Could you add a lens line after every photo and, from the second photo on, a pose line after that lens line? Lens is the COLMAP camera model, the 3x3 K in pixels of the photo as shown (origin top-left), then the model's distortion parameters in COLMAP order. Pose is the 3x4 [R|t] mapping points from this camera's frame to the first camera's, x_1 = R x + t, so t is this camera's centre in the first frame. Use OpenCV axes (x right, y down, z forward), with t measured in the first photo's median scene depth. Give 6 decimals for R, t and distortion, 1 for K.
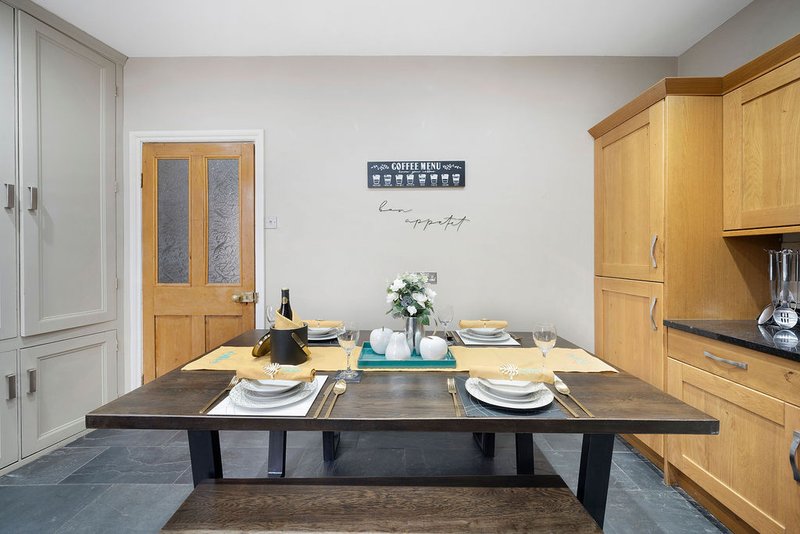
lens RADIAL K [[311.6, 0, 397.4], [0, 311.6, 253.5], [0, 0, 1]] dist [-0.001786, -0.000503]
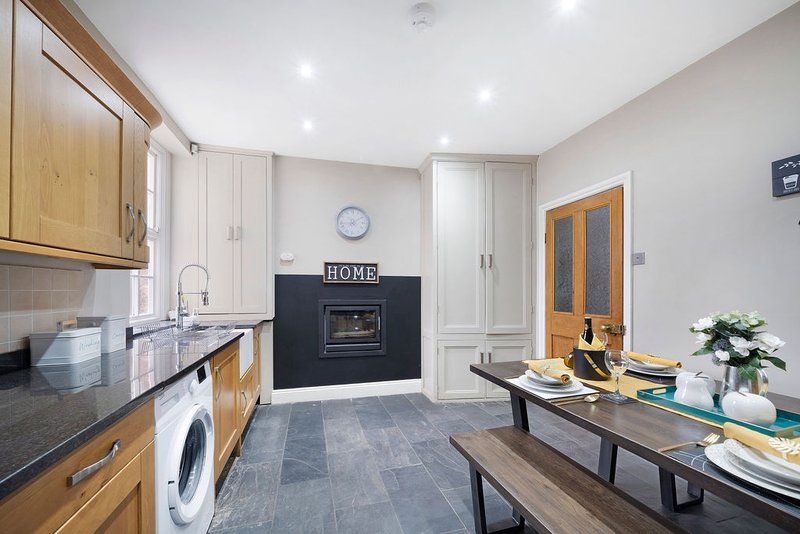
lens RADIAL K [[311.6, 0, 403.8], [0, 311.6, 276.9], [0, 0, 1]] dist [-0.001786, -0.000503]
pose [[0.288701, -0.042639, -0.956469, 0.340947], [0.000815, 0.999018, -0.044290, 0.004737], [0.957419, 0.012007, 0.288453, -0.027263]]
